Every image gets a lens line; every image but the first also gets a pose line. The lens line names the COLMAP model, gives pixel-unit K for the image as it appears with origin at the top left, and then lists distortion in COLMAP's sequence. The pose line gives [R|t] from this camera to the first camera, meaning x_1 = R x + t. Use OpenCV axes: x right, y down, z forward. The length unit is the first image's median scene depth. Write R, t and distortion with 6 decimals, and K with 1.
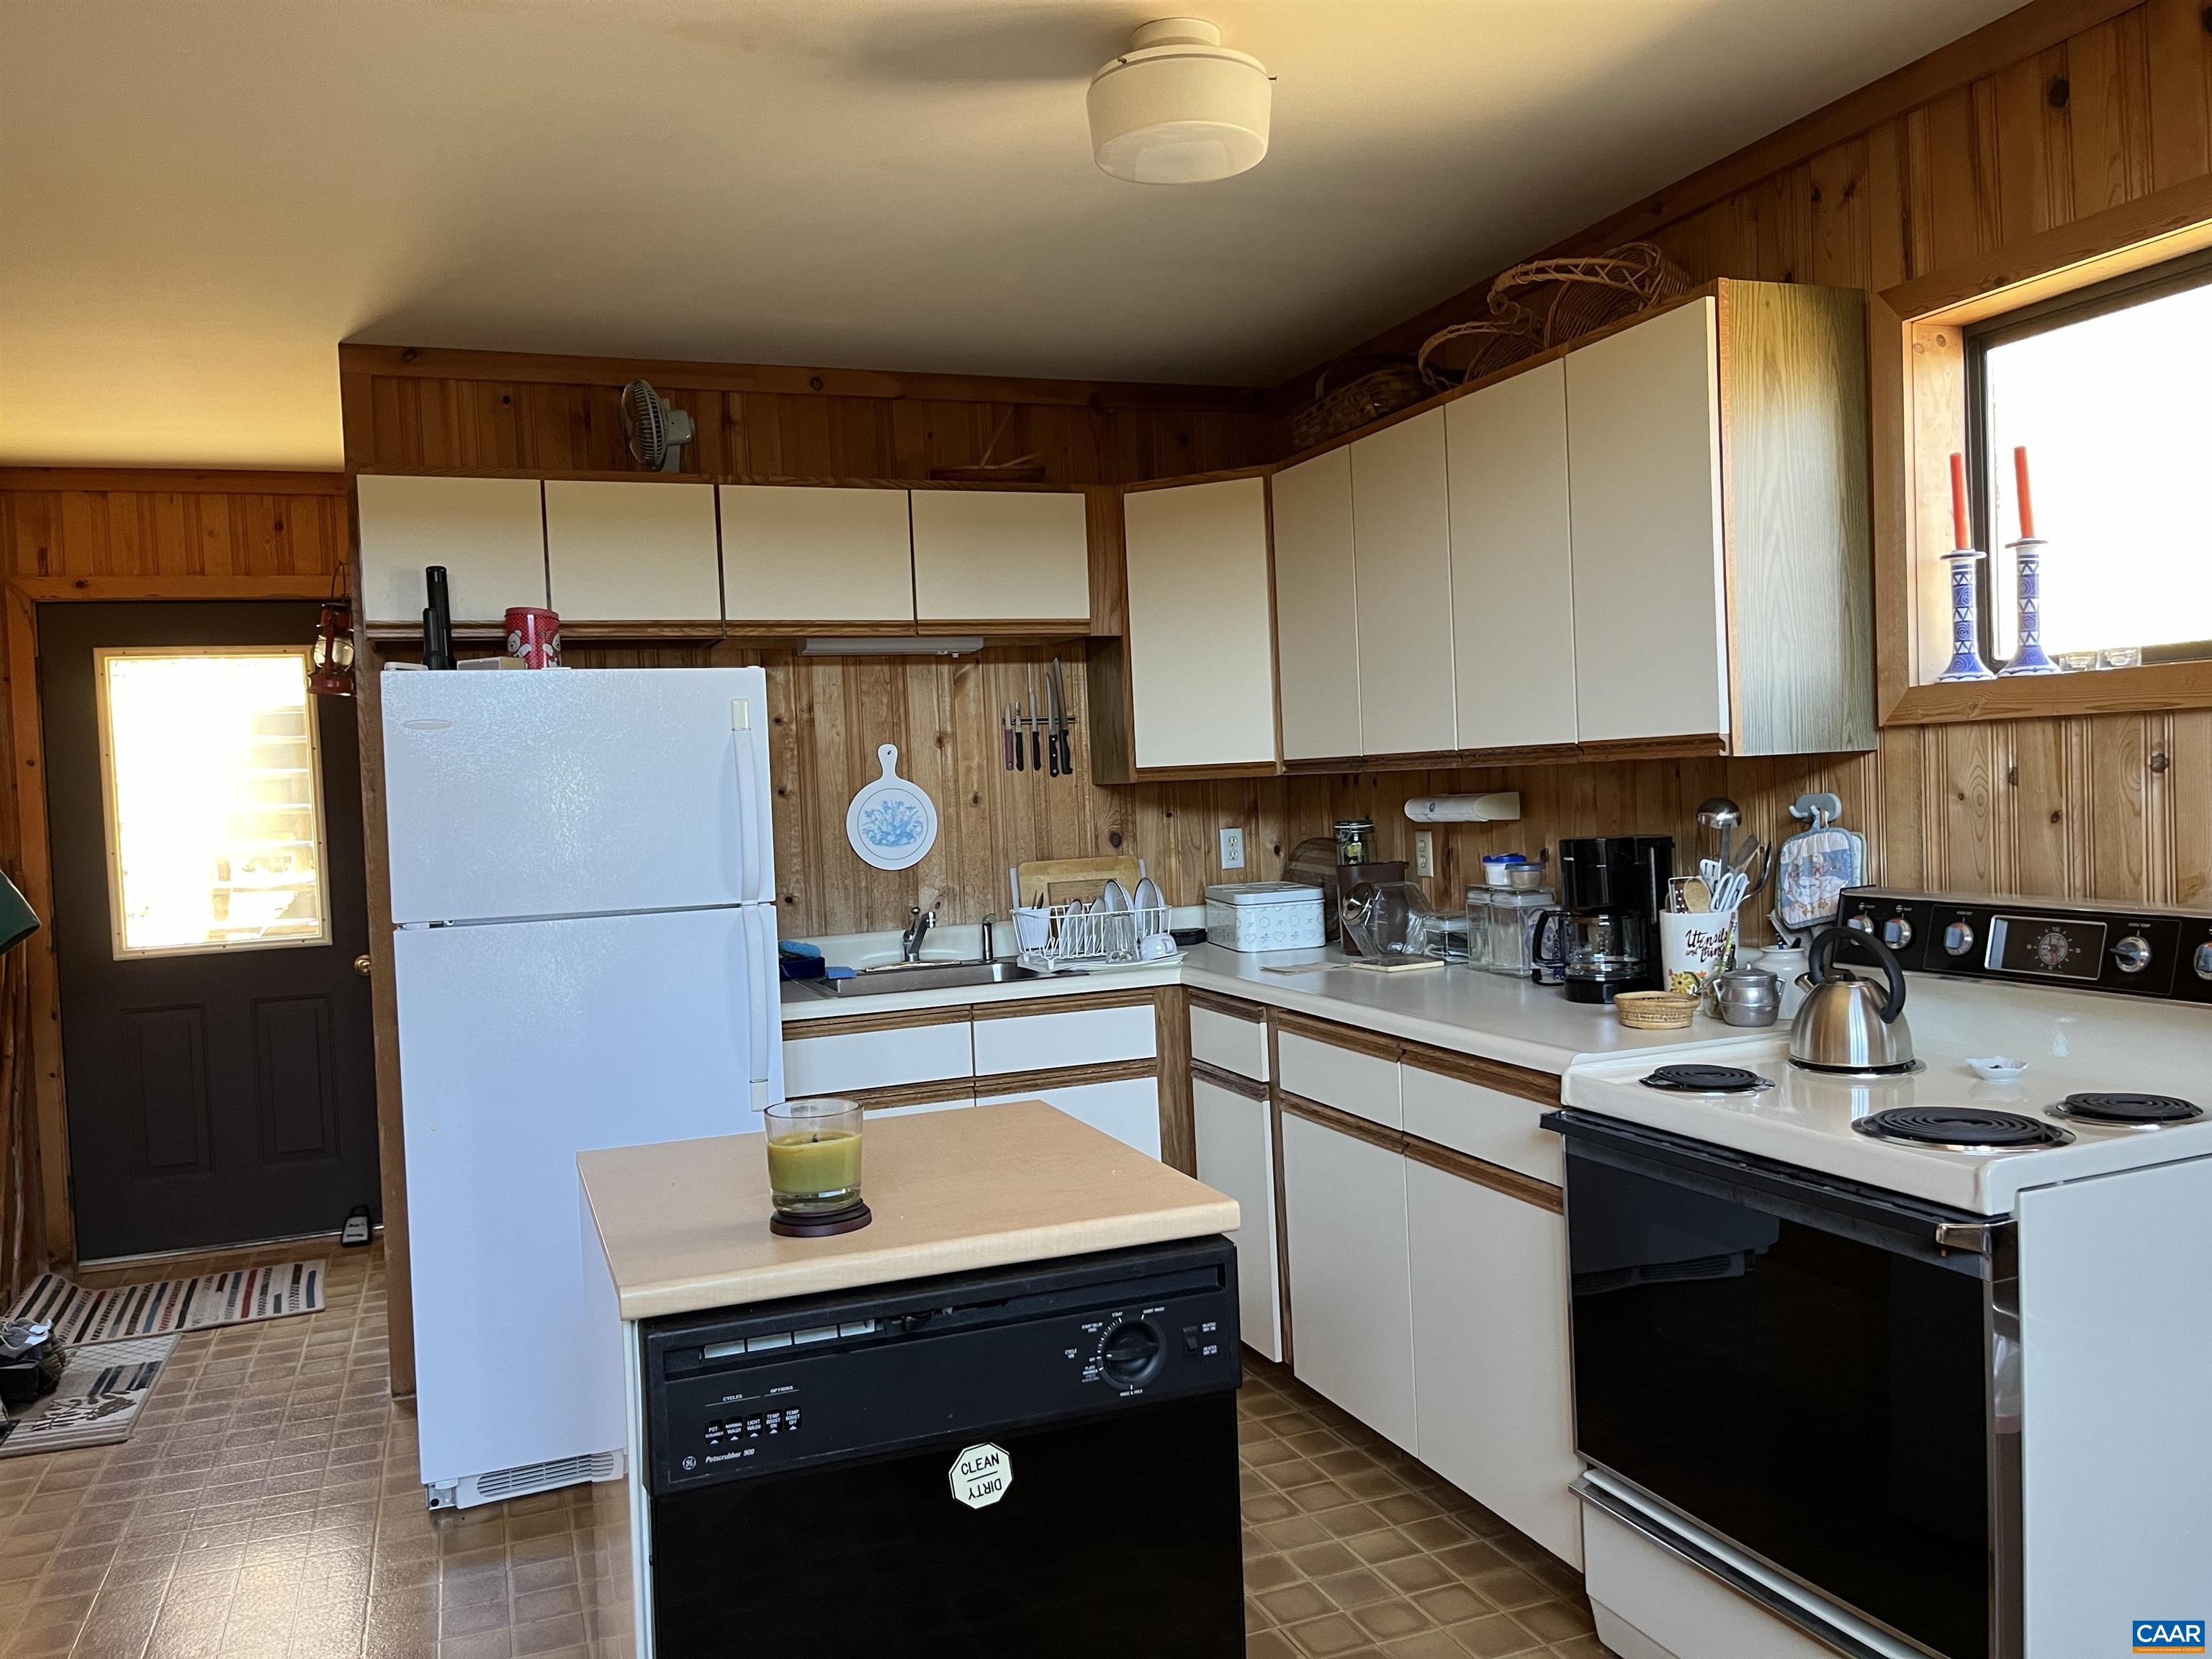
lens RADIAL K [[1690.4, 0, 1106.0], [0, 1690.4, 829.5], [0, 0, 1]] dist [0.068805, -0.098869]
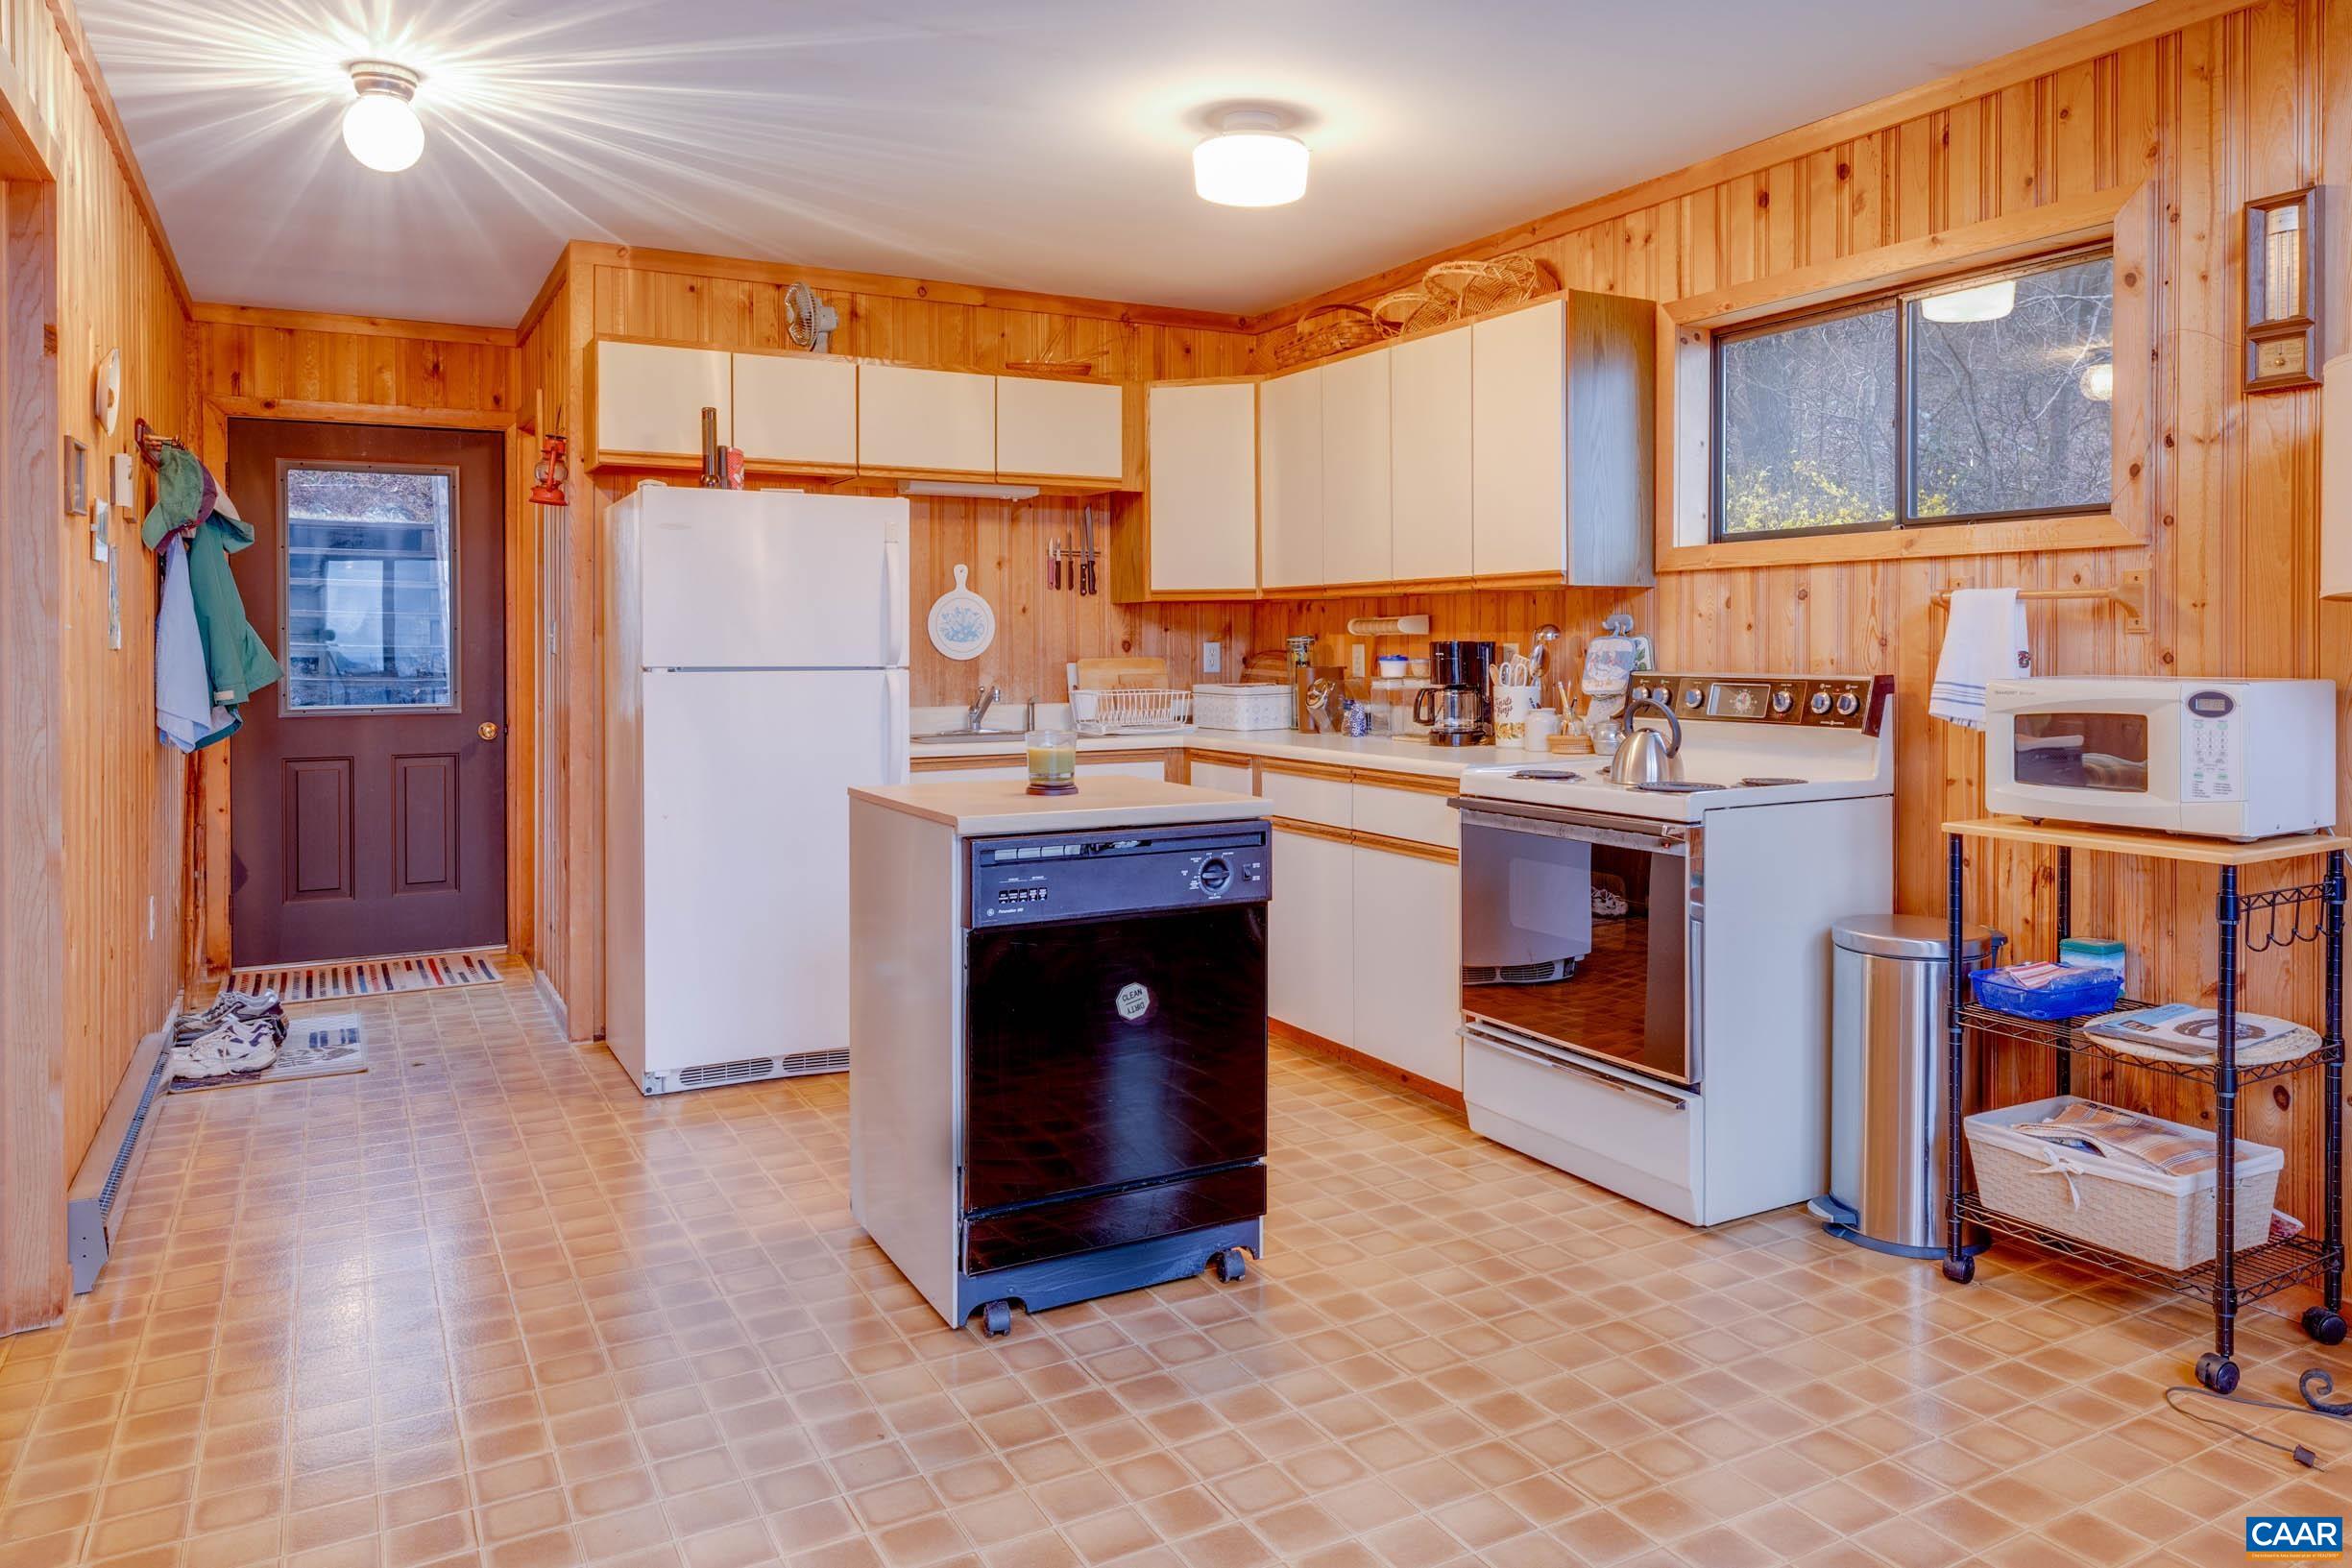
lens RADIAL K [[1596.9, 0, 1258.8], [0, 1596.9, 658.2], [0, 0, 1]] dist [0.002832, 0.001675]
pose [[0.986746, 0.039814, 0.157311, -0.096817], [-0.036414, 0.999038, -0.024438, 0.046567], [-0.158133, 0.018386, 0.987247, -0.275499]]
